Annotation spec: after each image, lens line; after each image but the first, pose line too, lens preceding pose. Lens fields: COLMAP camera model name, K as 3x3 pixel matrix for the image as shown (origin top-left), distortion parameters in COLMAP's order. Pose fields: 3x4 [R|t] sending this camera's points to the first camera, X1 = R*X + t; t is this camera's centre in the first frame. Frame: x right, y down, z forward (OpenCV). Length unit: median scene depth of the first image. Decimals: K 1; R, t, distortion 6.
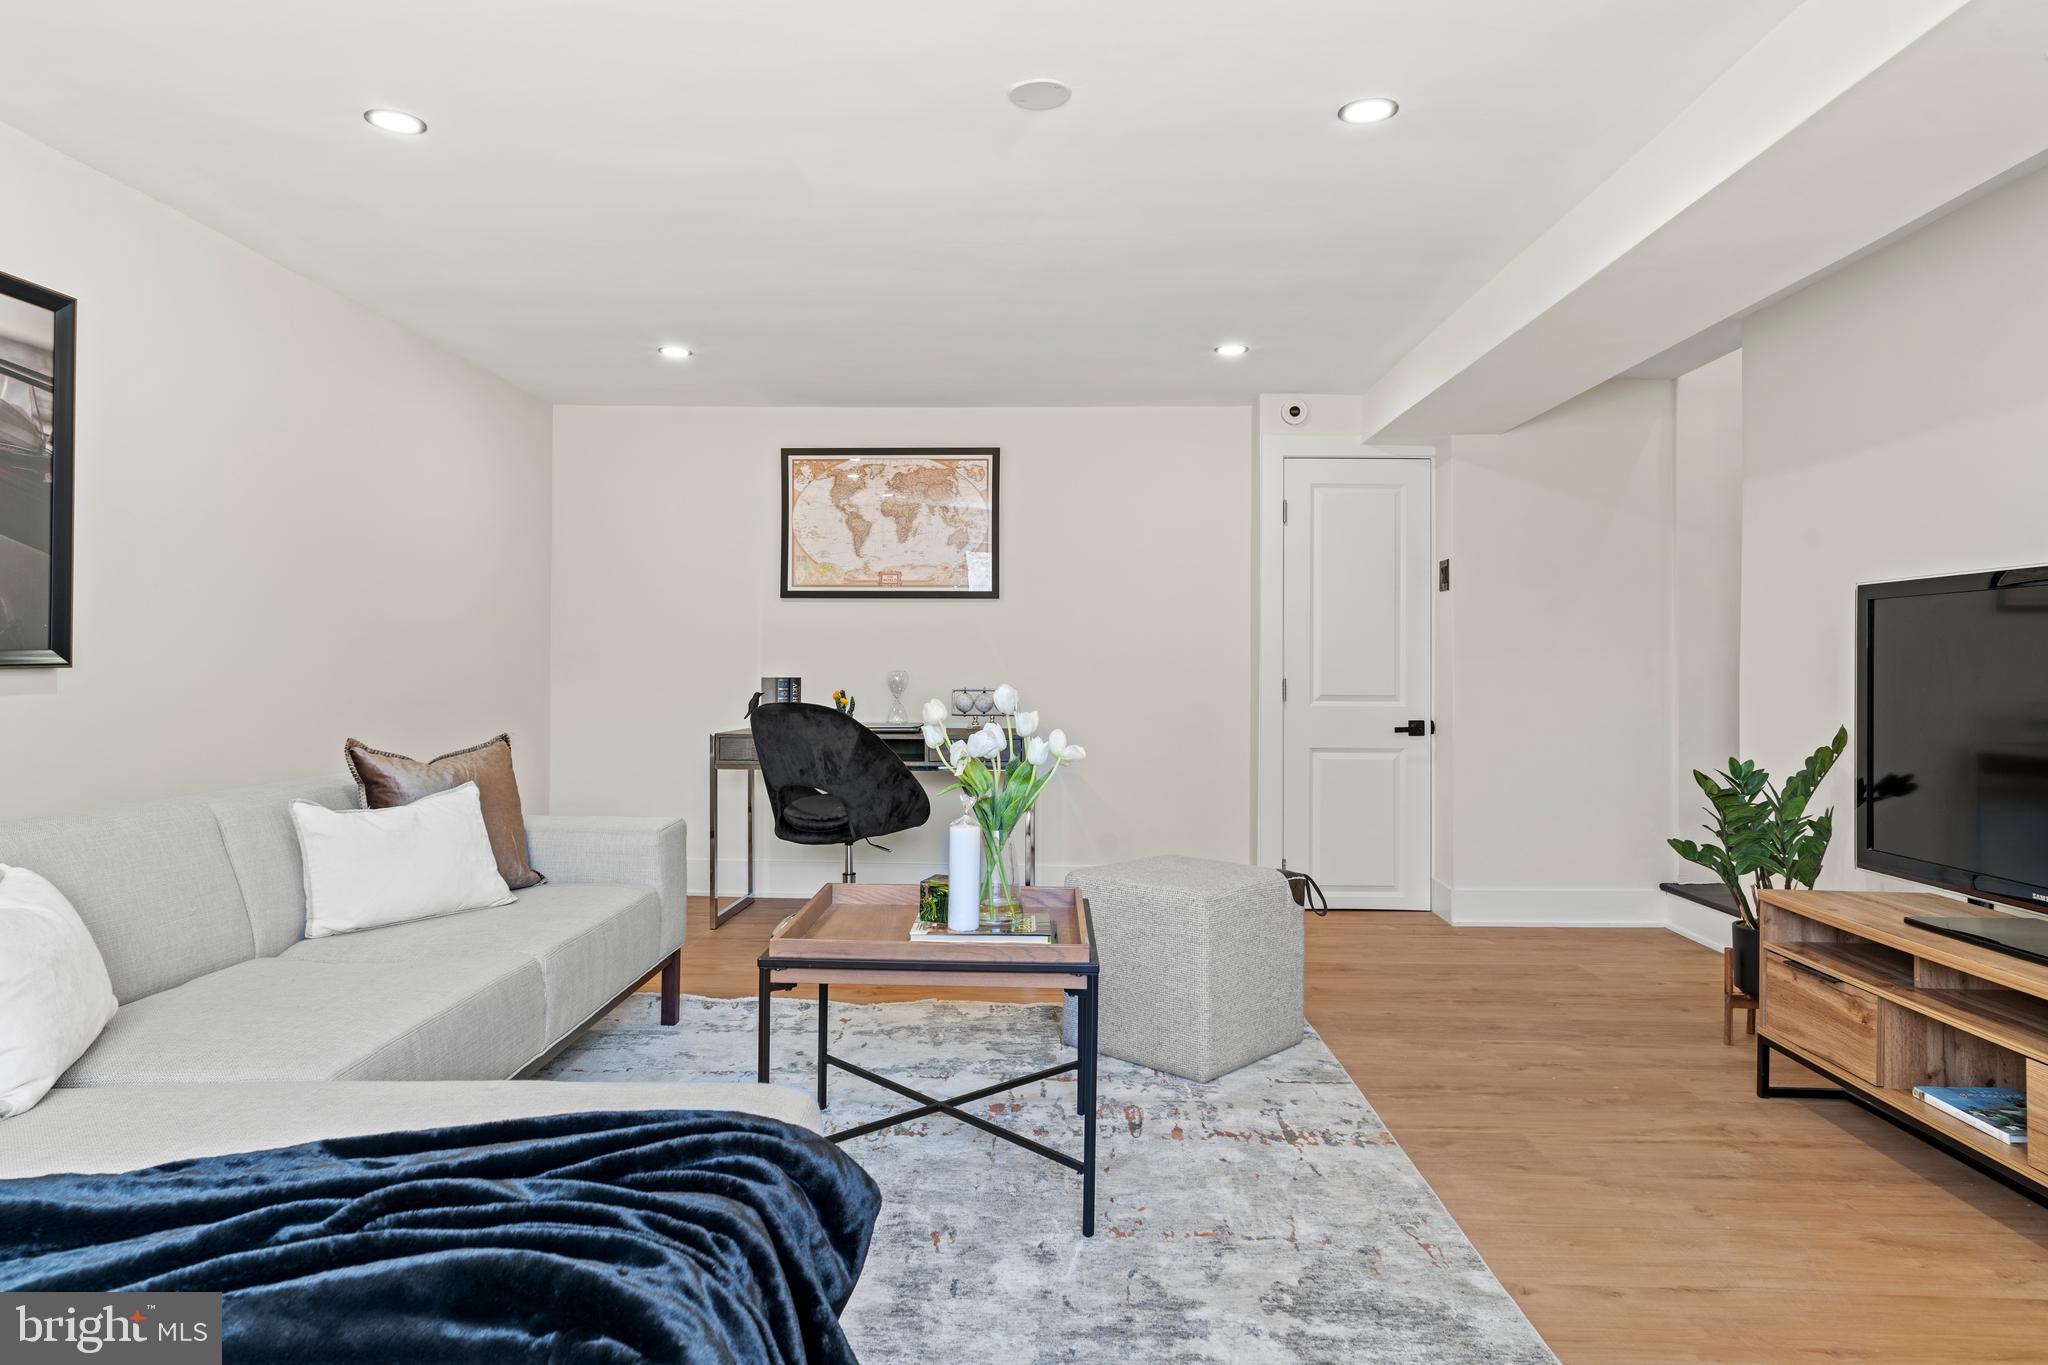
lens RADIAL K [[1228.0, 0, 1016.4], [0, 1228.0, 655.2], [0, 0, 1]] dist [-0.002600, 0.001898]
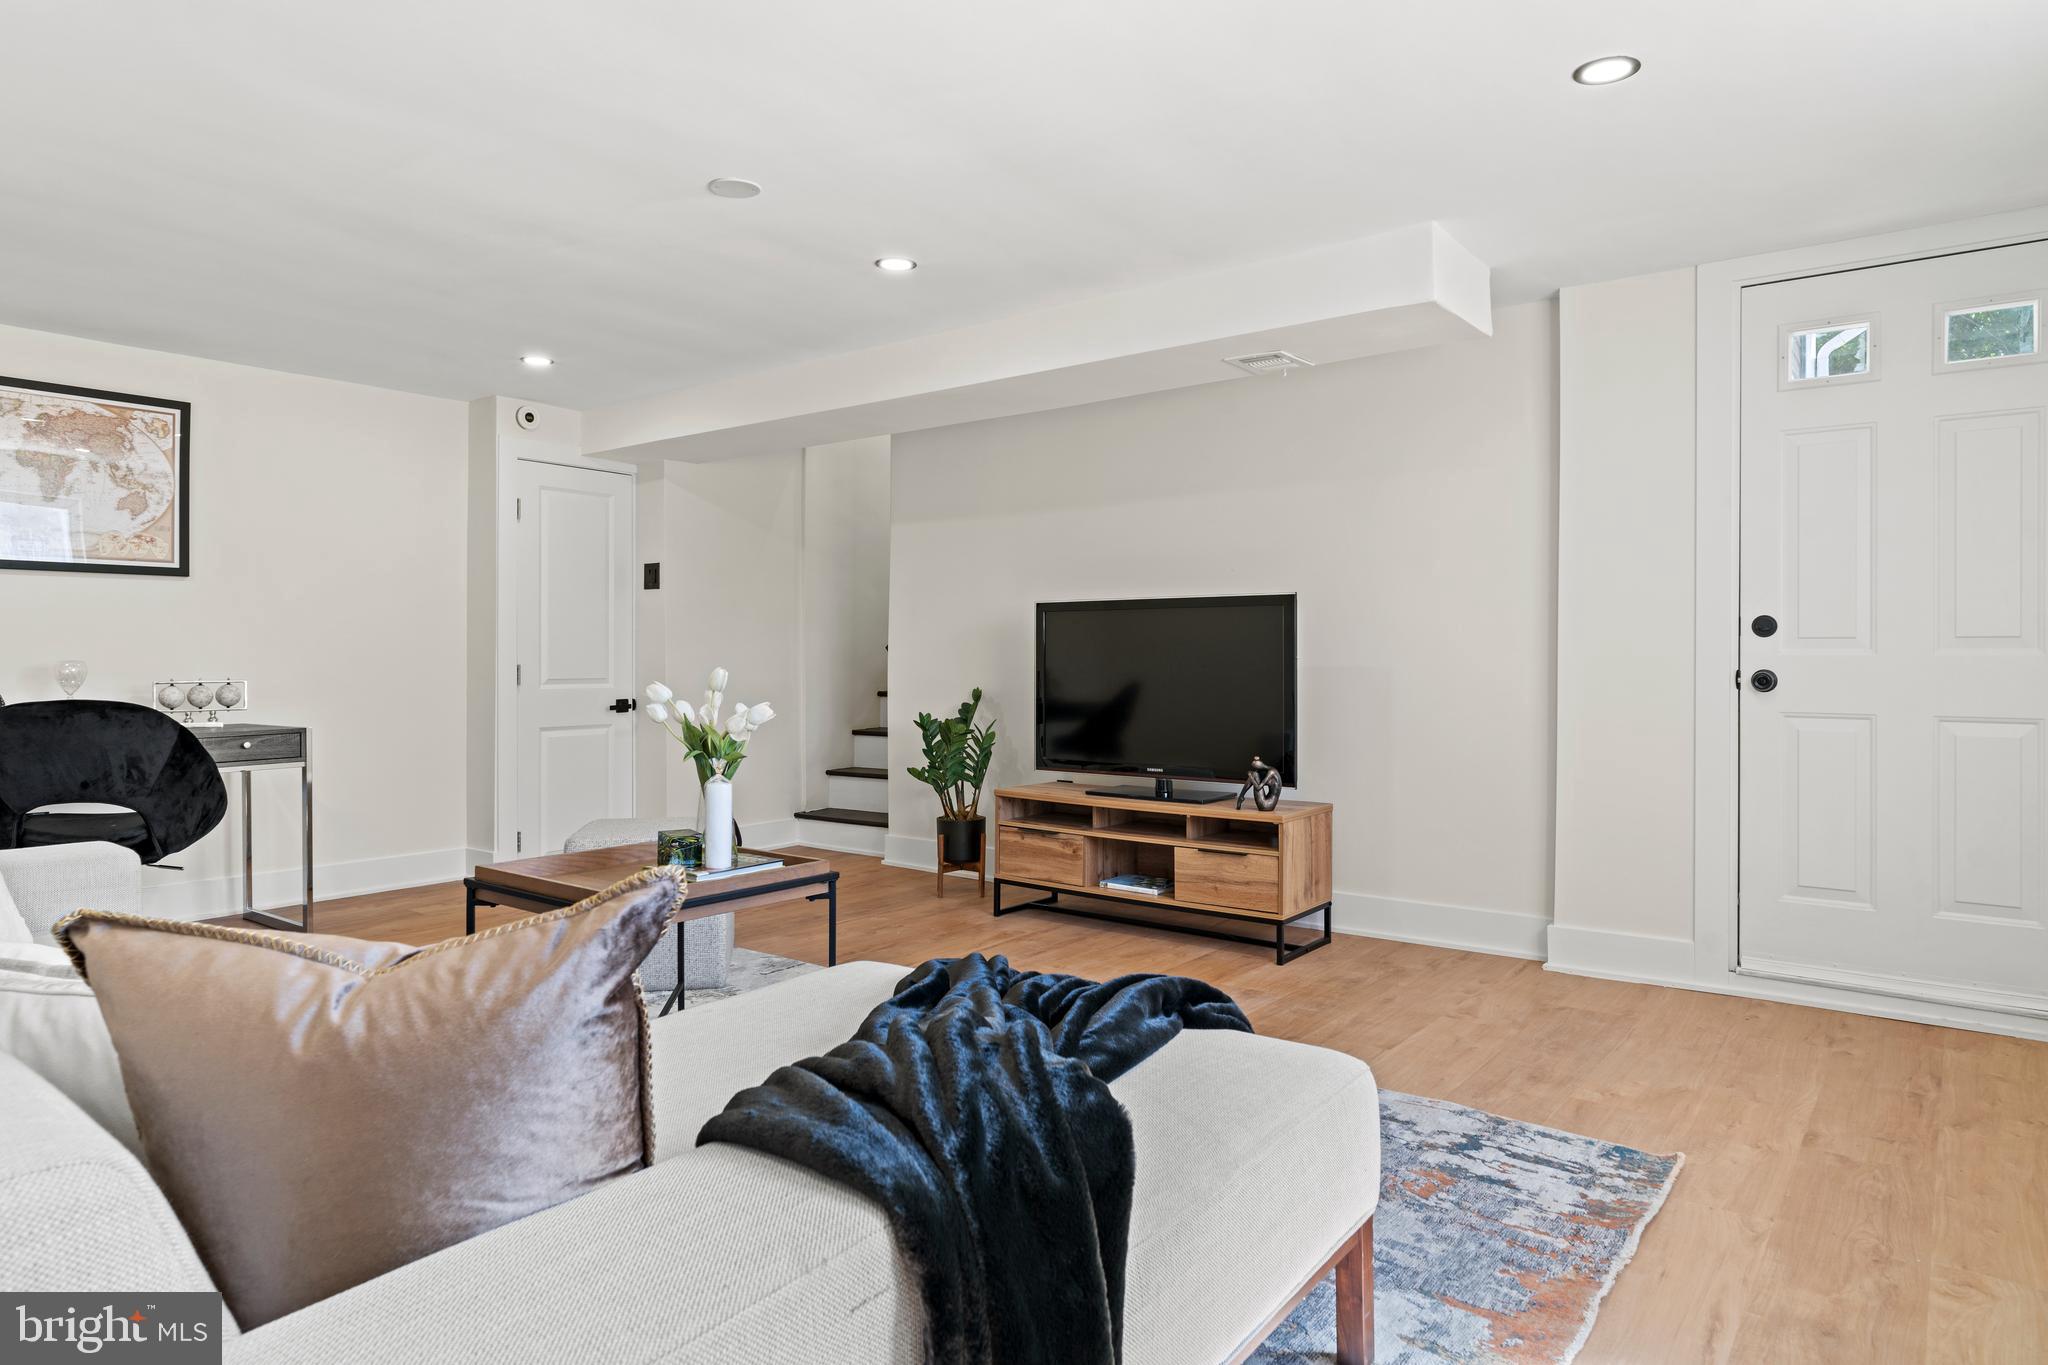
lens RADIAL K [[1211.7, 0, 1022.4], [0, 1211.7, 655.6], [0, 0, 1]] dist [-0.004256, -0.000285]
pose [[0.583567, -0.006575, 0.812038, -0.581486], [-0.002734, 0.999946, 0.010061, -0.000980], [-0.812060, -0.008092, 0.583517, 0.035234]]
